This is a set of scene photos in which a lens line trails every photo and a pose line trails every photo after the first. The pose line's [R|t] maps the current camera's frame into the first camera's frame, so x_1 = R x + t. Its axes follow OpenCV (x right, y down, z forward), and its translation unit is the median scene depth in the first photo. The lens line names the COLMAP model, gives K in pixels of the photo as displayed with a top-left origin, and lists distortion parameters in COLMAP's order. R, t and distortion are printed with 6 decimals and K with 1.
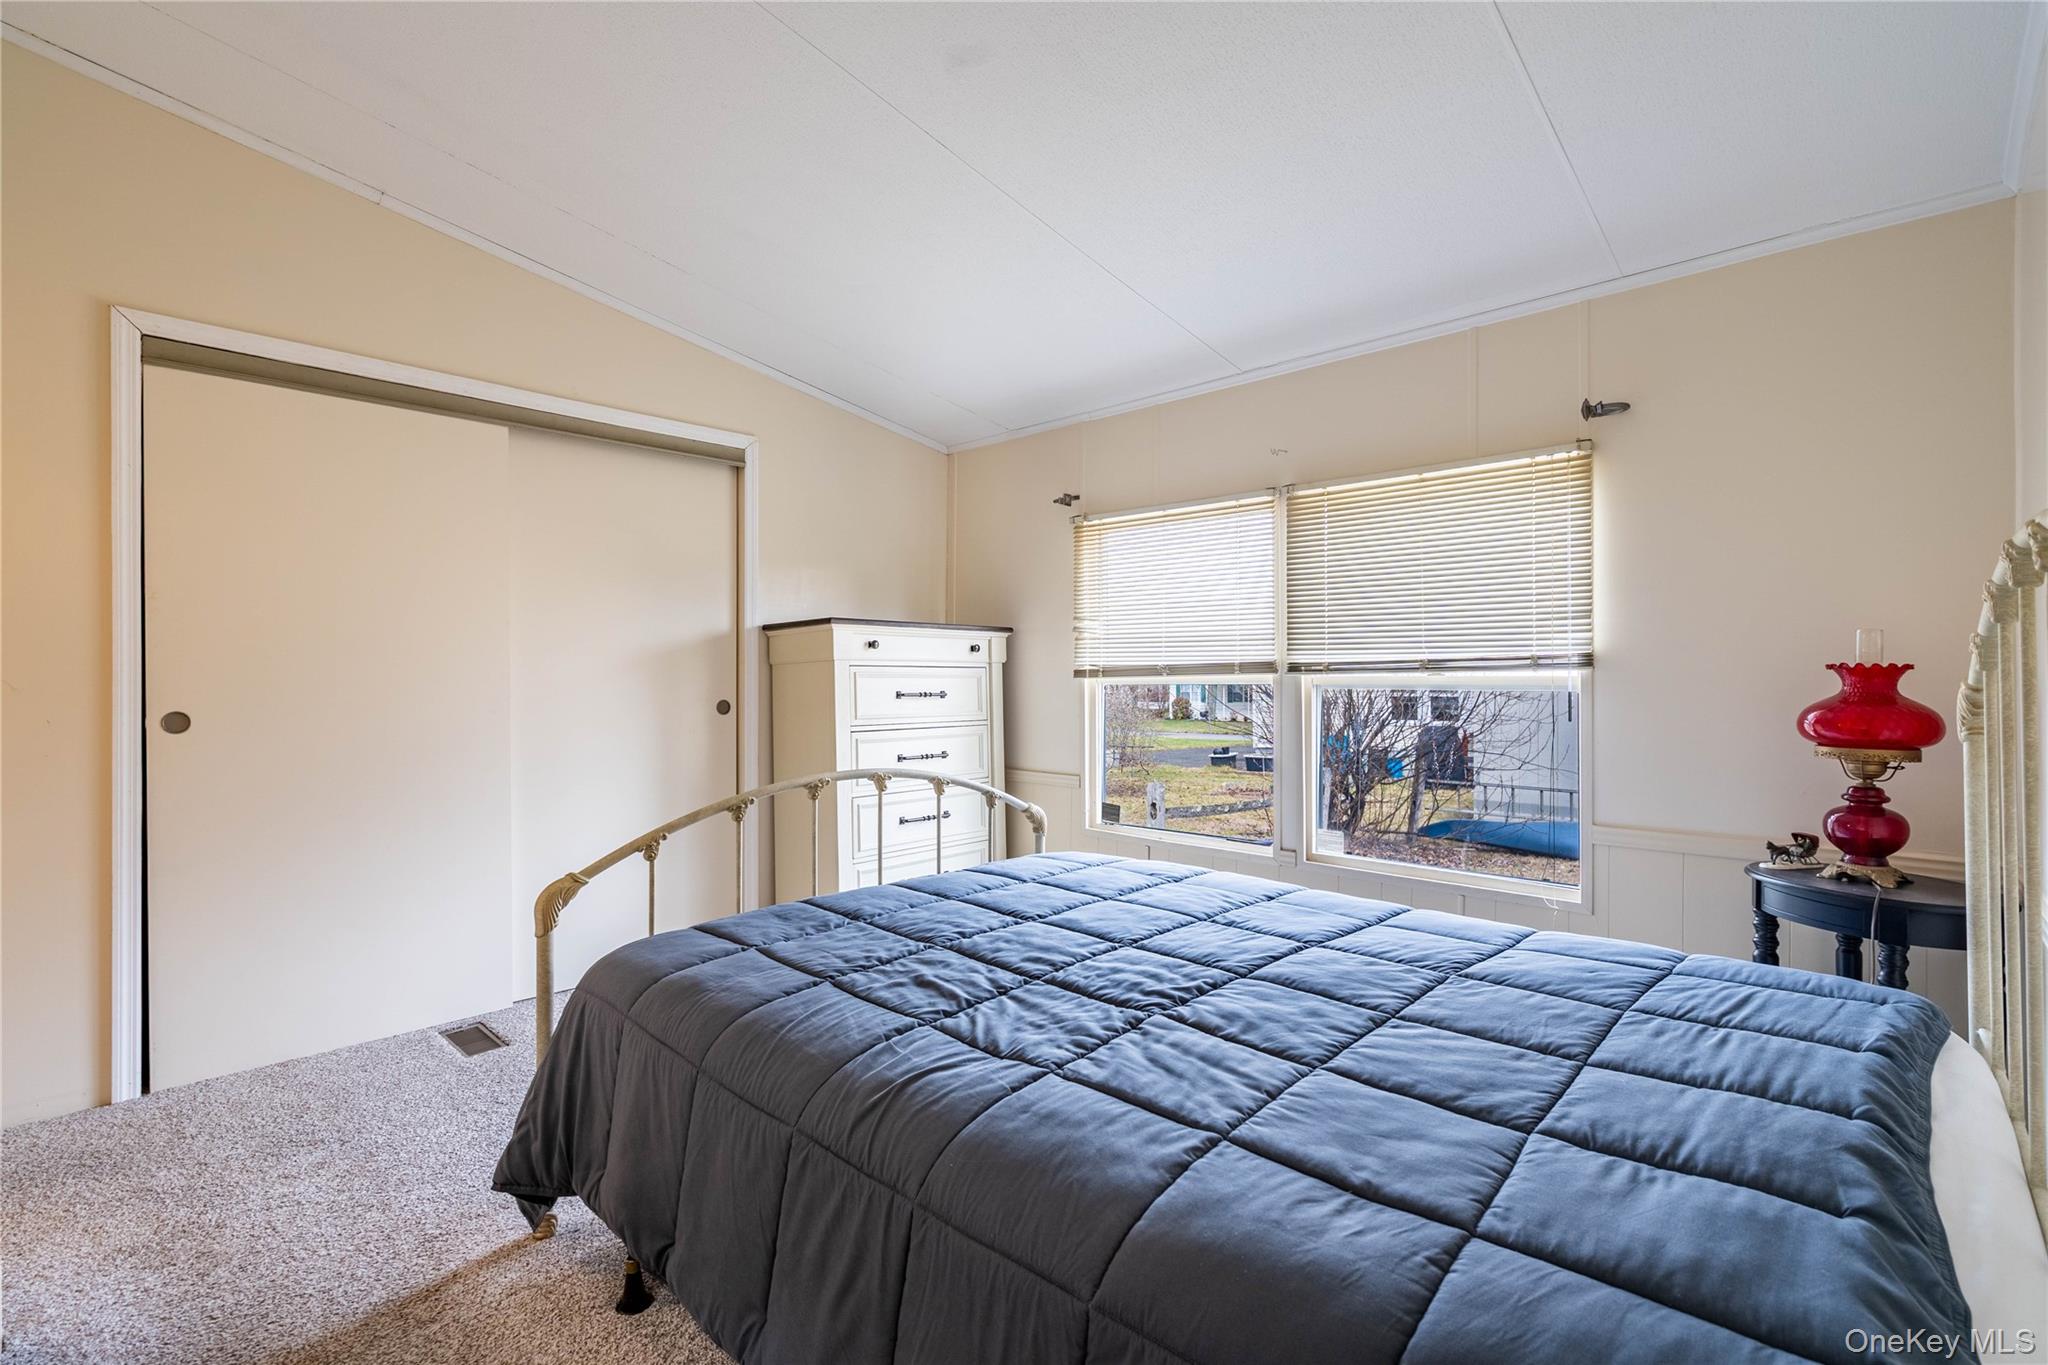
lens RADIAL K [[928.1, 0, 1017.7], [0, 928.1, 674.3], [0, 0, 1]] dist [-0.009471, 0.004187]
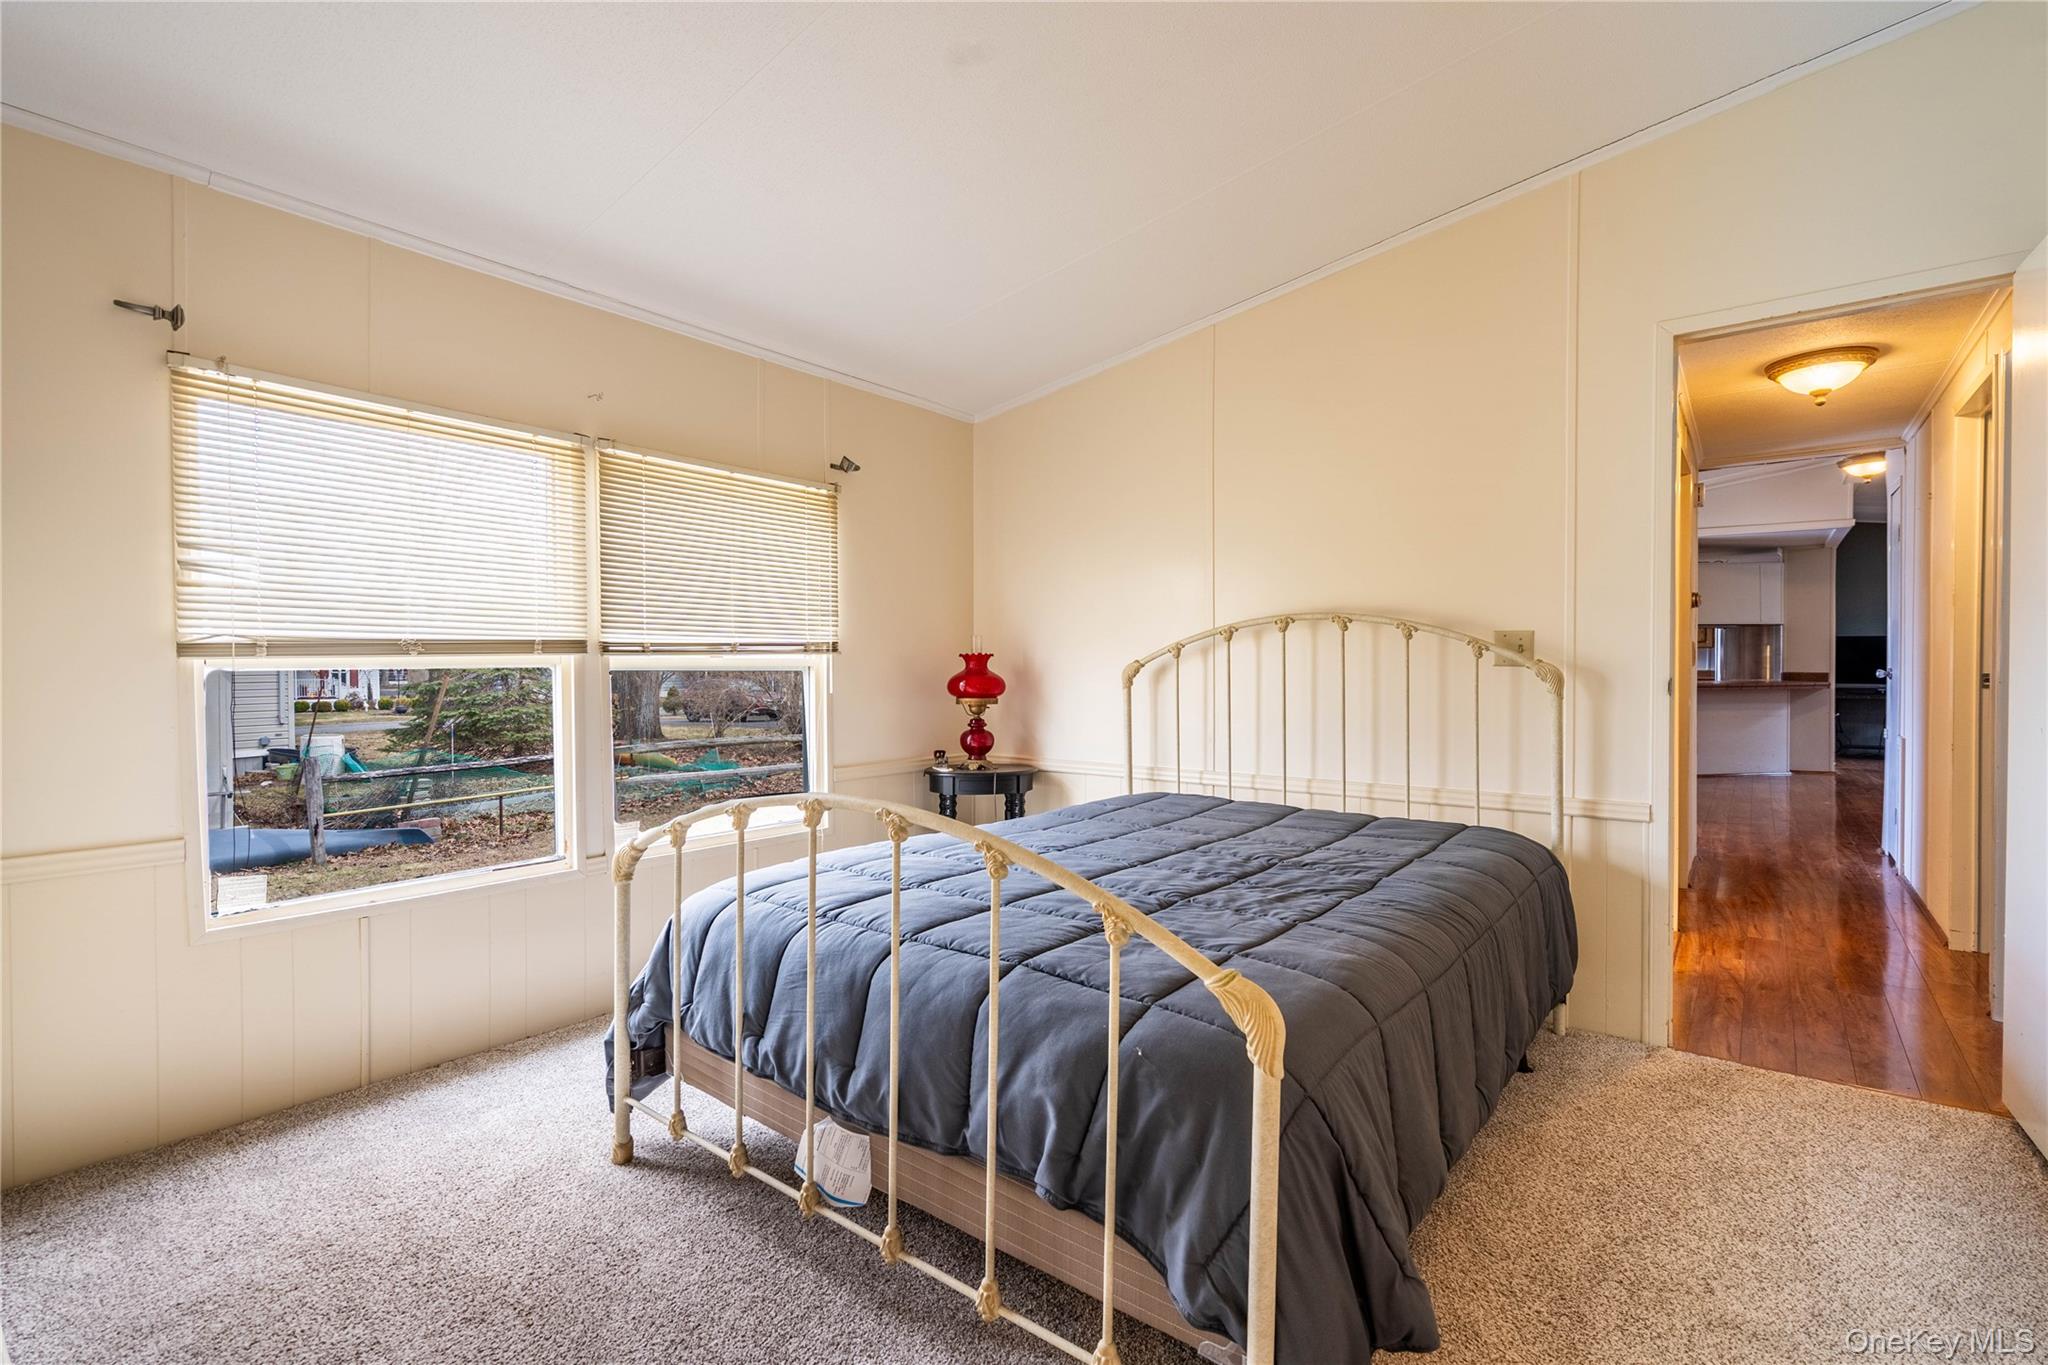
lens RADIAL K [[928.1, 0, 1017.7], [0, 928.1, 677.4], [0, 0, 1]] dist [-0.009471, 0.004187]
pose [[-0.093708, -0.009605, 0.995553, -0.749906], [-0.000682, 0.999954, 0.009584, 0.014862], [-0.995599, 0.000220, -0.093710, 0.845625]]
